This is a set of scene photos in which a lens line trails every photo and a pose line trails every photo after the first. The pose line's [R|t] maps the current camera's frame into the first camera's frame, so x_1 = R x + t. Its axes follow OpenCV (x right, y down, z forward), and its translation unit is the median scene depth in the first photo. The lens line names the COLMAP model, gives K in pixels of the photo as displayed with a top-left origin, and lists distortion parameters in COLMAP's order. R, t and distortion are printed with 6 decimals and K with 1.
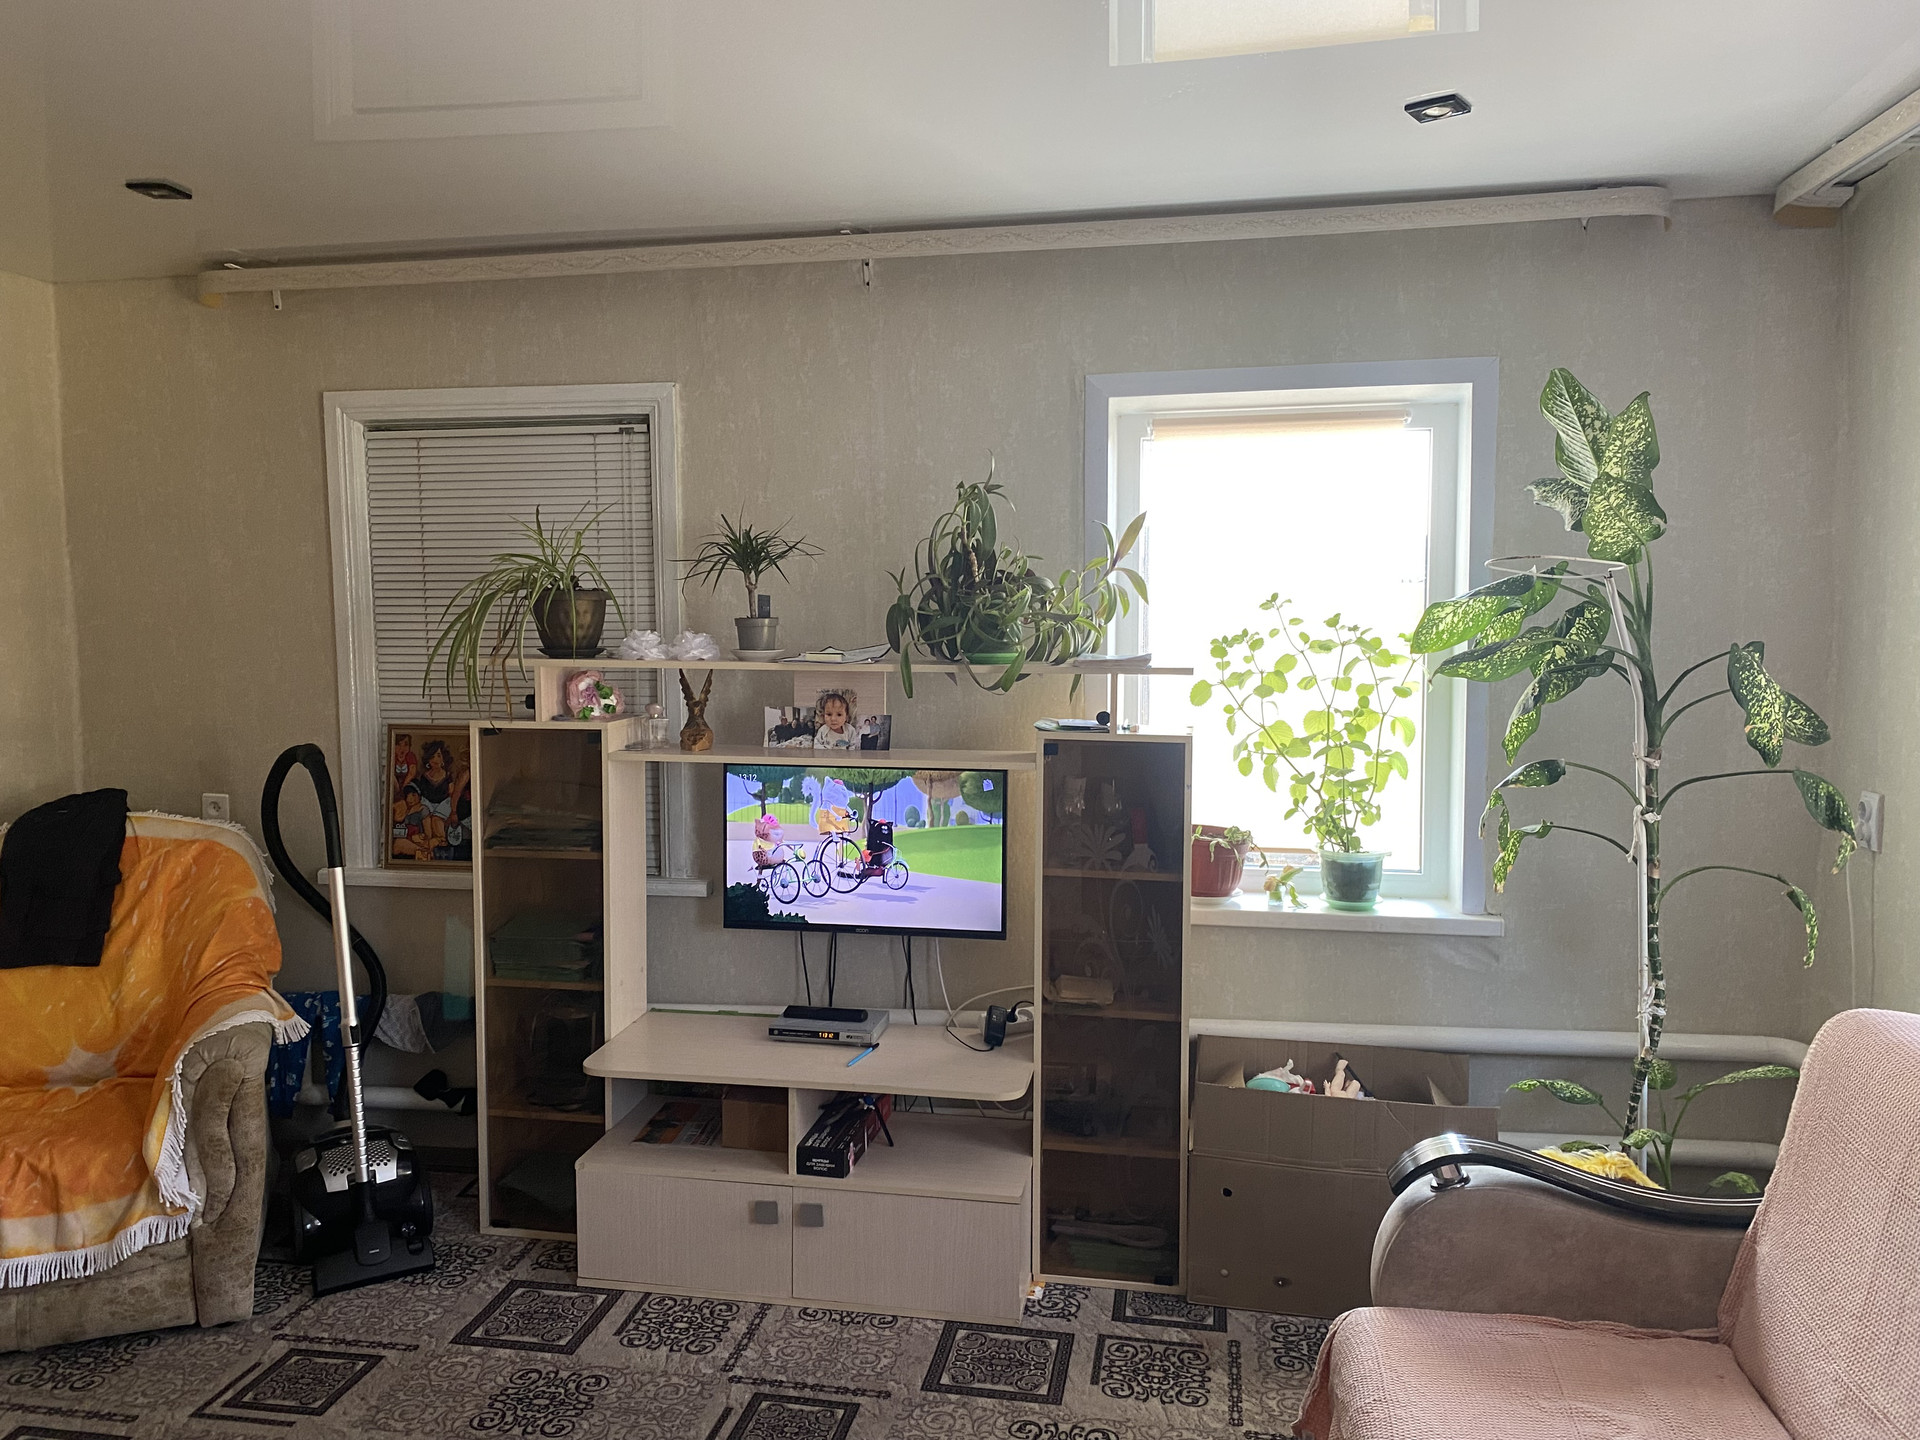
lens RADIAL K [[1443.4, 0, 960.0], [0, 1443.4, 720.0], [0, 0, 1]] dist [0.004515, -0.003199]
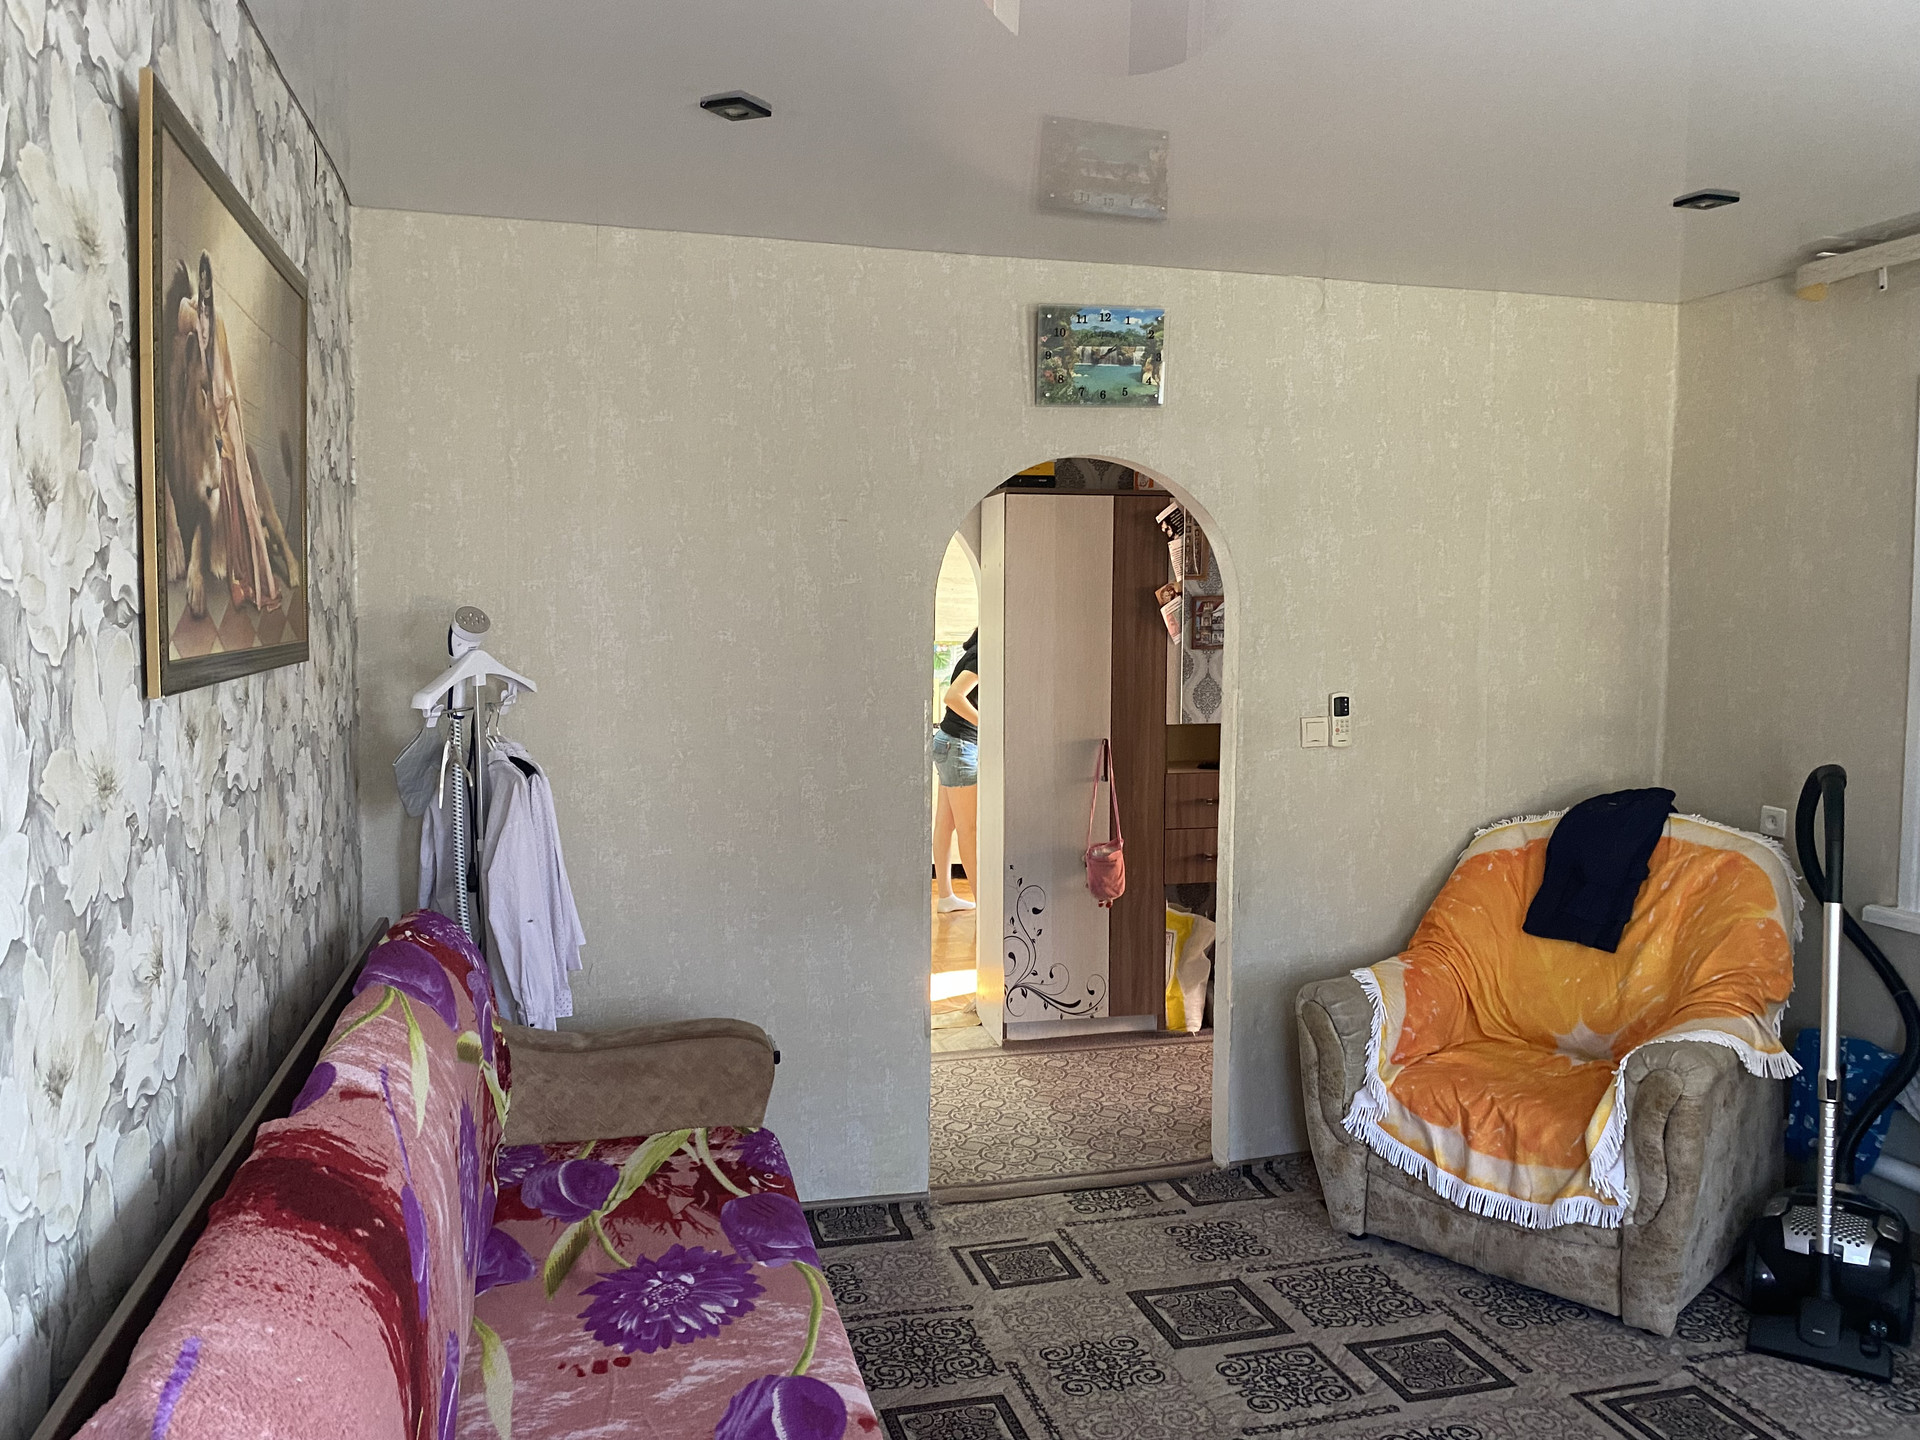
lens RADIAL K [[1463.7, 0, 960.0], [0, 1463.7, 720.0], [0, 0, 1]] dist [0.022649, -0.007813]
pose [[0.446275, 0.077948, -0.891495, 0.159879], [-0.077759, 0.995809, 0.048143, -0.016705], [0.891511, 0.047837, 0.450466, 0.095058]]
